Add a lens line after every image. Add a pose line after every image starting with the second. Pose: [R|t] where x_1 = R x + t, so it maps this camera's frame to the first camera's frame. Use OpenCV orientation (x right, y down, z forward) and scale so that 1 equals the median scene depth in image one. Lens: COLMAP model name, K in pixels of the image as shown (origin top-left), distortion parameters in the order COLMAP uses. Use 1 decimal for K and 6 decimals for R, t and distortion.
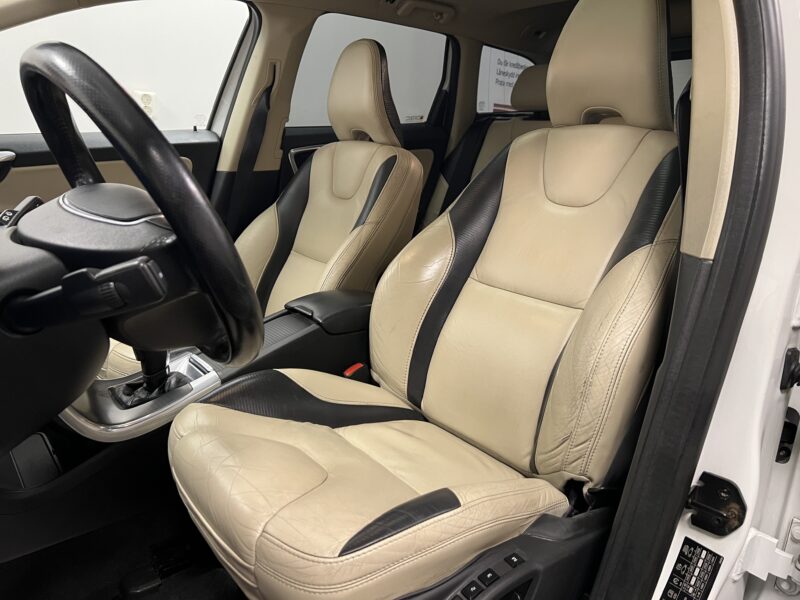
lens RADIAL K [[608.3, 0, 397.7], [0, 608.3, 295.4], [0, 0, 1]] dist [0.045809, -0.058327]
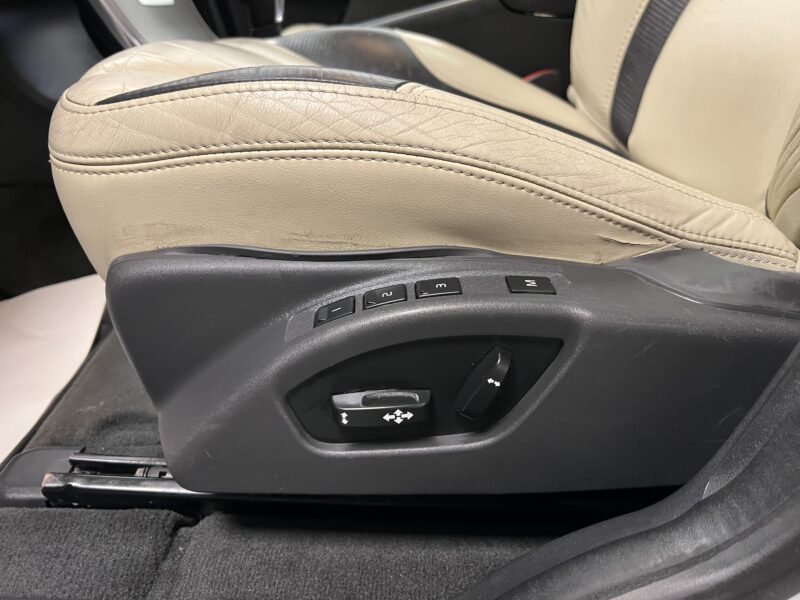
lens RADIAL K [[608.3, 0, 392.7], [0, 608.3, 302.3], [0, 0, 1]] dist [0.045809, -0.058327]
pose [[0.792081, 0.255305, -0.554460, 0.158205], [-0.158481, 0.963196, 0.217111, 0.170383], [0.589484, -0.084098, 0.803391, 0.287299]]
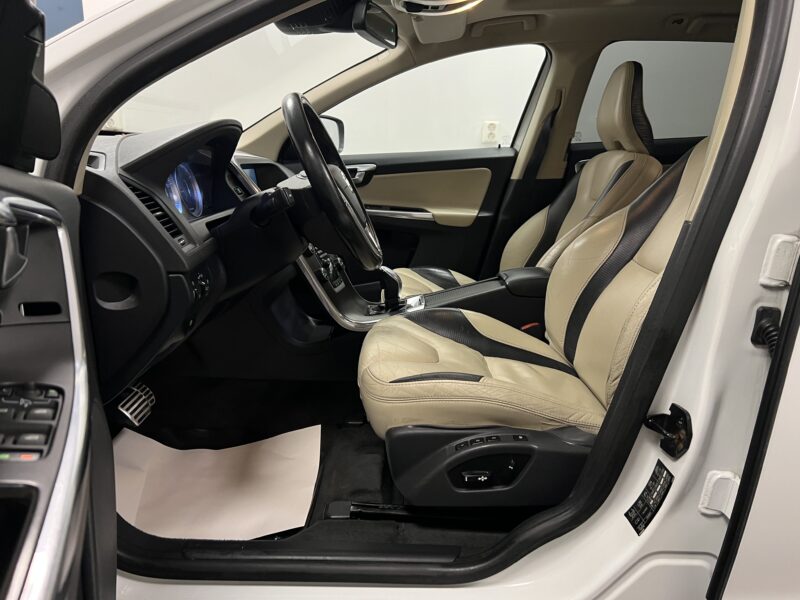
lens RADIAL K [[608.3, 0, 388.0], [0, 608.3, 298.5], [0, 0, 1]] dist [0.045809, -0.058327]
pose [[0.767703, 0.120006, -0.629469, 0.359662], [-0.148222, 0.988924, 0.007762, 0.072900], [0.623428, 0.087343, 0.776987, -0.122483]]
